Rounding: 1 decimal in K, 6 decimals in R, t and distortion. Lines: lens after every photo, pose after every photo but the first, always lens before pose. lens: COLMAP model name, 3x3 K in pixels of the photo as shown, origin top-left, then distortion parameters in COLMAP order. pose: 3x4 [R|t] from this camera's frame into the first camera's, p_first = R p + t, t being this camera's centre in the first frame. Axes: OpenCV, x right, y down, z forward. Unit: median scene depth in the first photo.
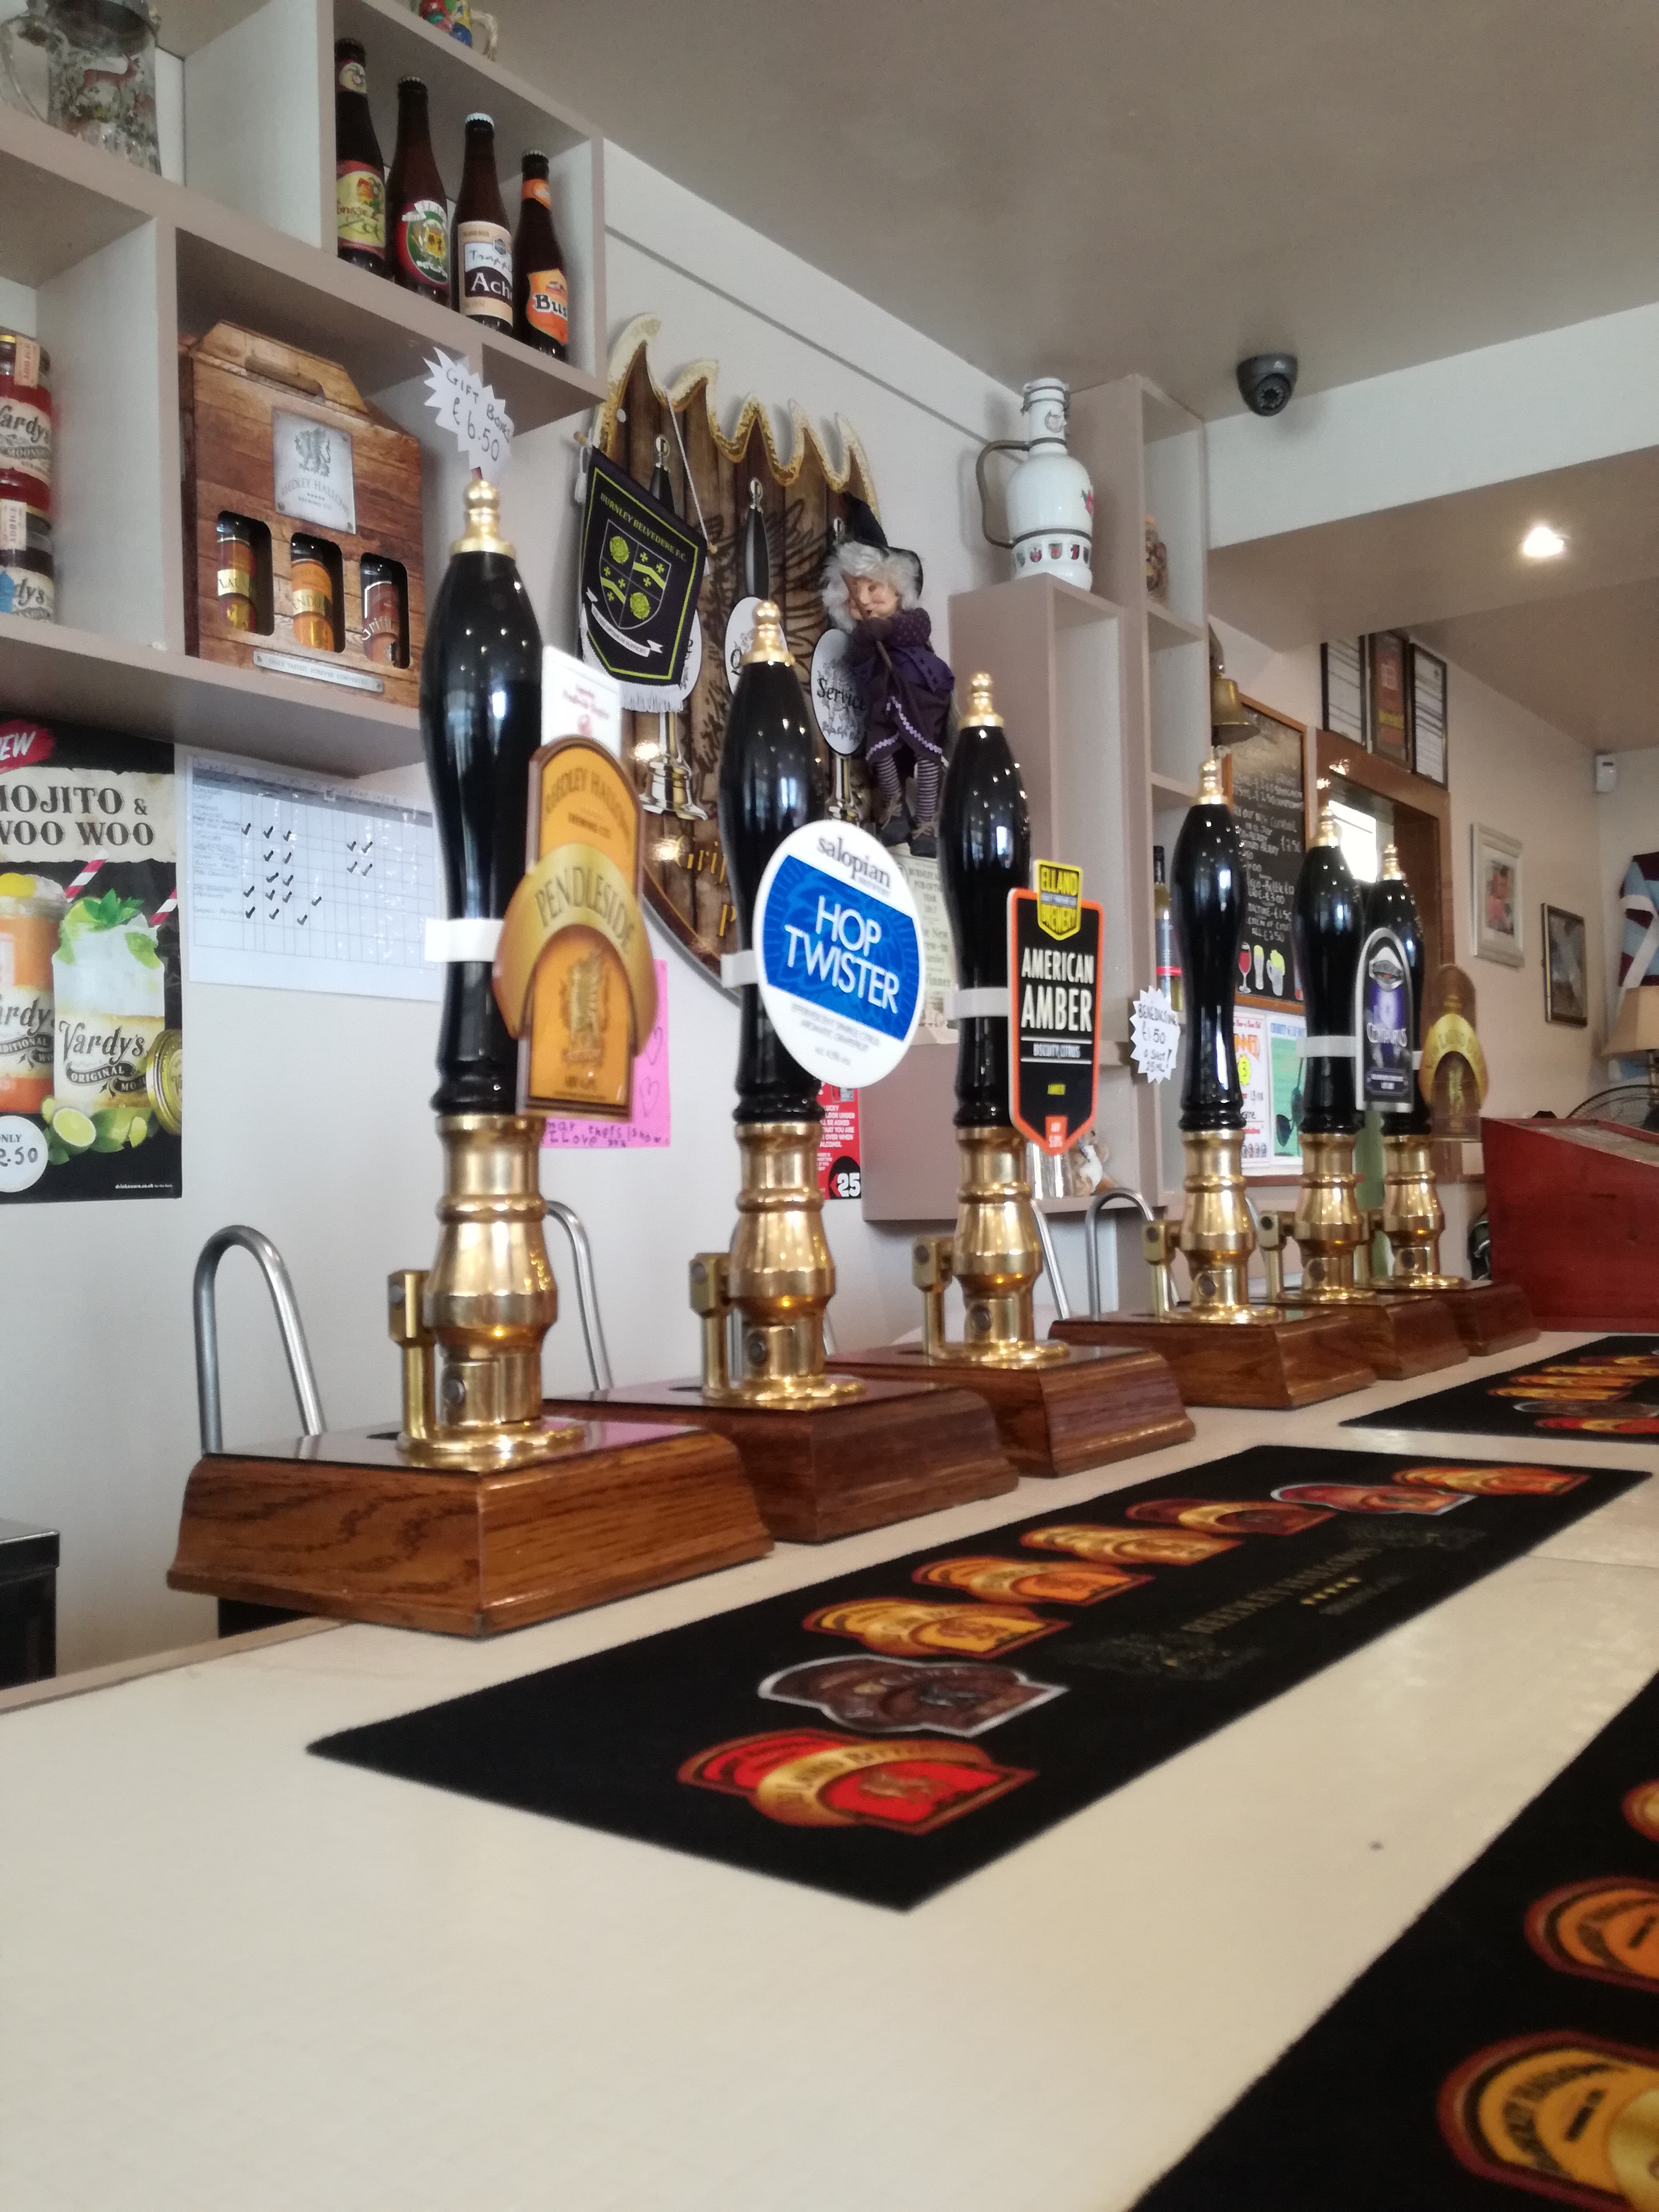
lens RADIAL K [[1831.0, 0, 842.9], [0, 1831.0, 1109.0], [0, 0, 1]] dist [0.129250, -0.009375]
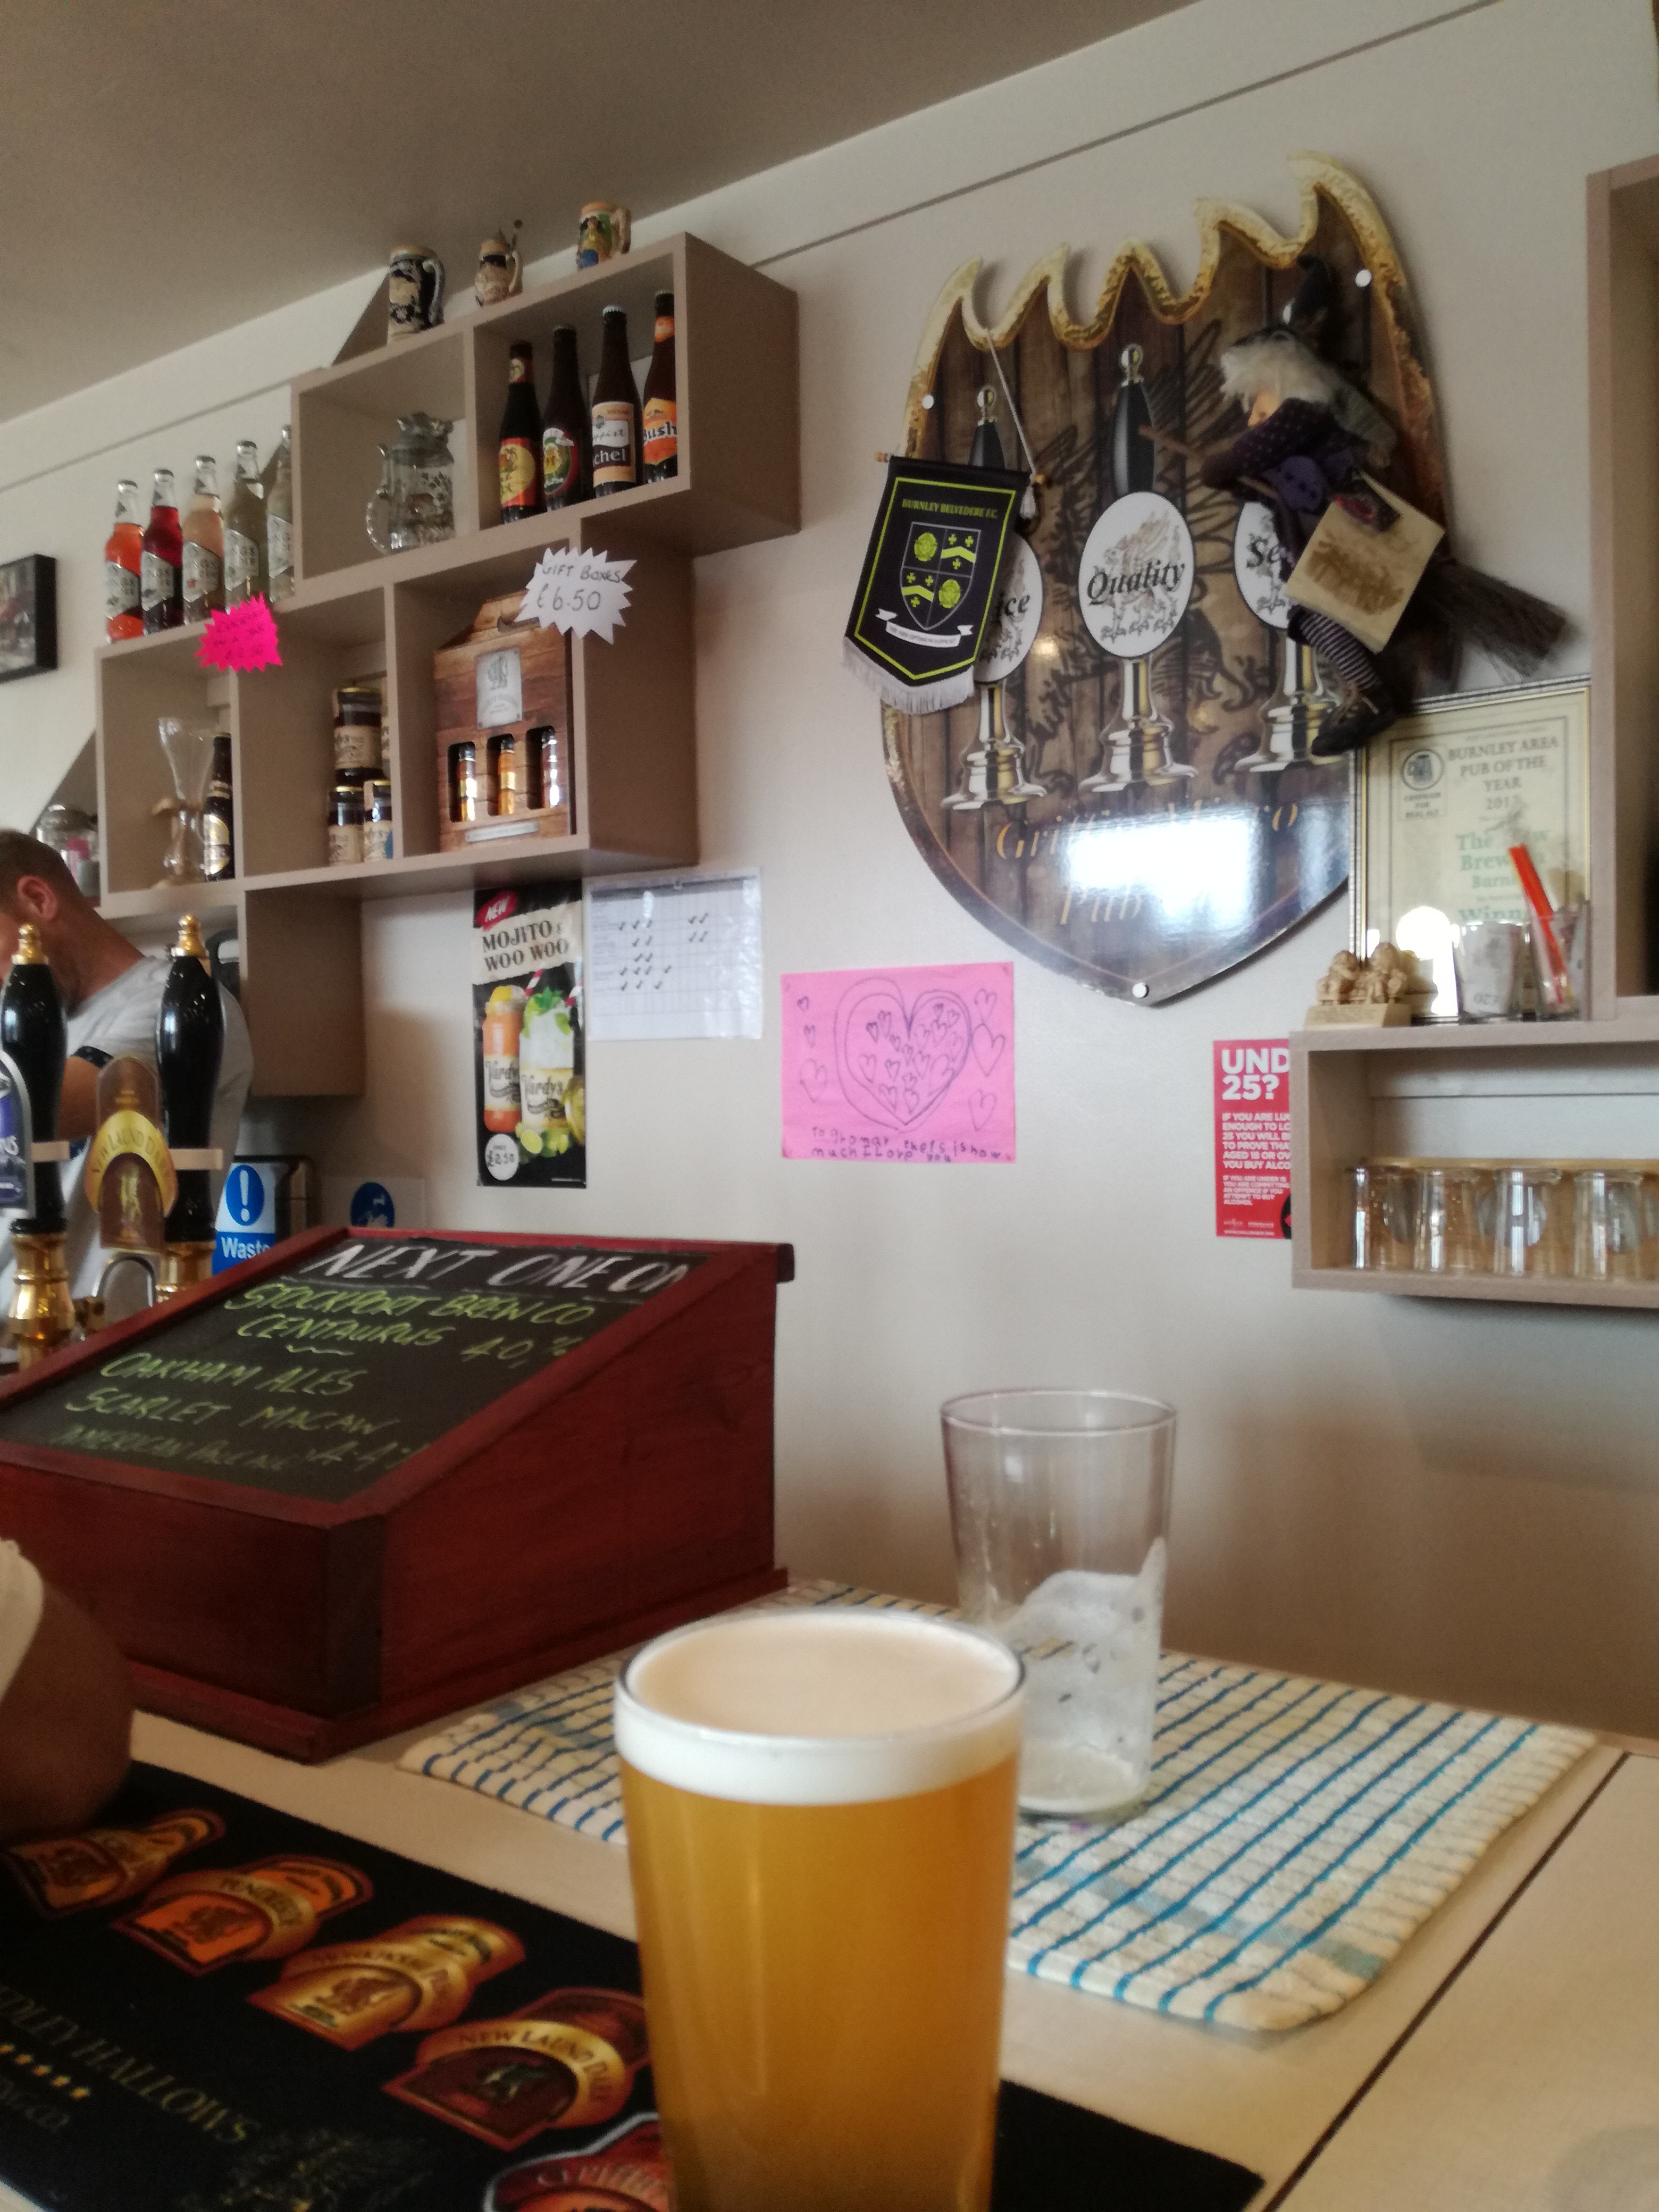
lens RADIAL K [[1831.0, 0, 842.6], [0, 1831.0, 1110.9], [0, 0, 1]] dist [0.129250, -0.009375]
pose [[0.007681, 0.040287, -0.999159, 1.087262], [0.049899, 0.997928, 0.040621, -0.062481], [0.998725, -0.050169, 0.005654, 1.188001]]
